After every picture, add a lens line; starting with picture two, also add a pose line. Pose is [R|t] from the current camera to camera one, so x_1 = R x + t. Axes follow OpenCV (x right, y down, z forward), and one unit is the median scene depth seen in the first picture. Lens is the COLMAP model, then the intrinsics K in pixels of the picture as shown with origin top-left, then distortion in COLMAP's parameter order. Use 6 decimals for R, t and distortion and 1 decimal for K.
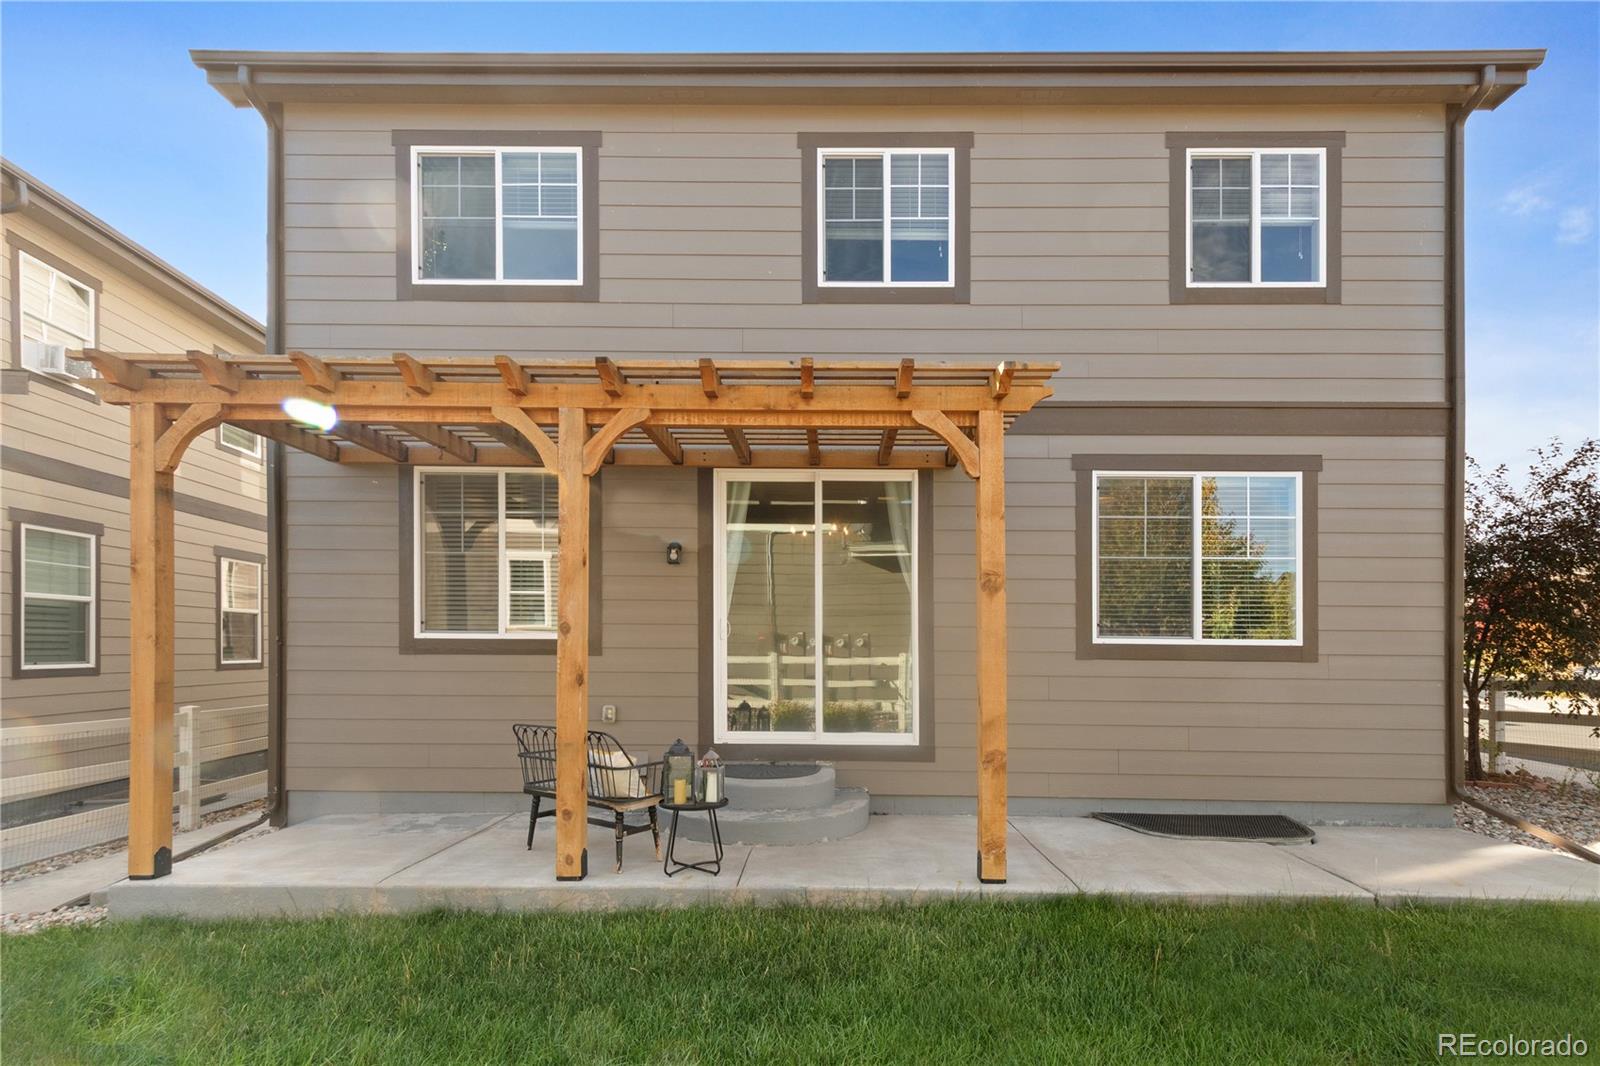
lens RADIAL K [[683.3, 0, 800.0], [0, 683.3, 574.1], [0, 0, 1]] dist [0.011900, -0.000024]
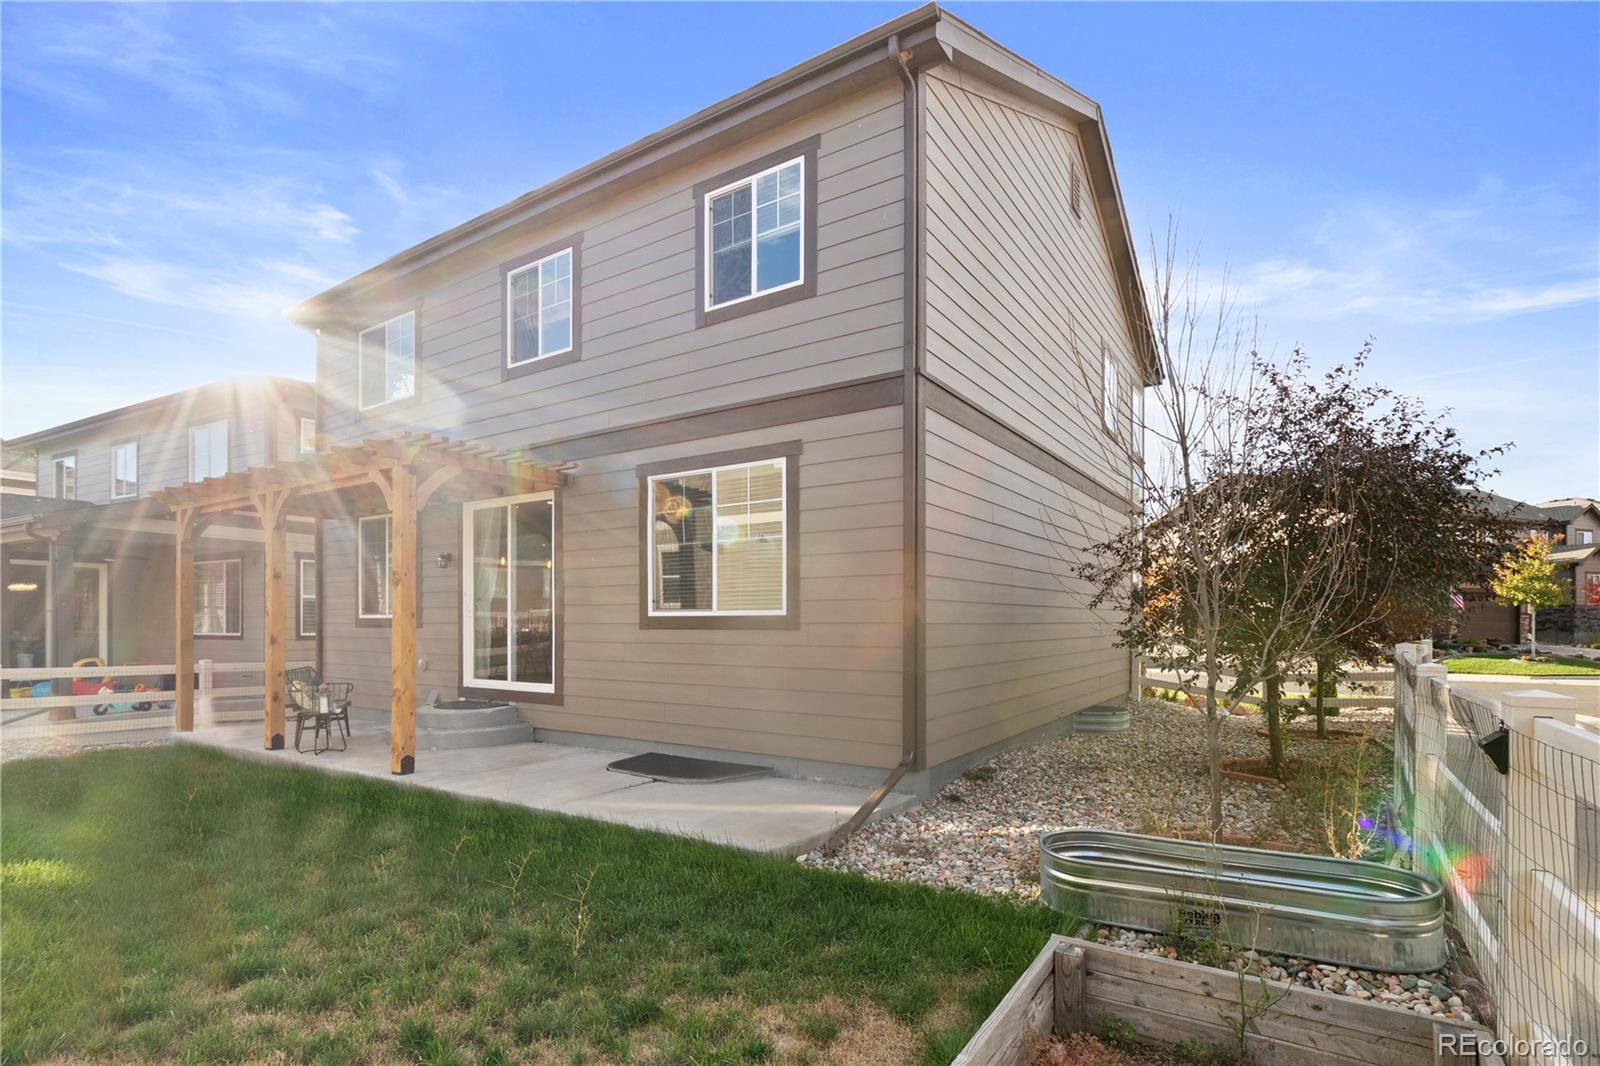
lens RADIAL K [[749.9, 0, 800.0], [0, 749.9, 533.0], [0, 0, 1]] dist [-0.004620, -0.001121]
pose [[0.846768, -0.073162, -0.526908, 0.802341], [0.067273, 0.997273, -0.030362, 0.006237], [0.527692, -0.009738, 0.849380, -0.006381]]
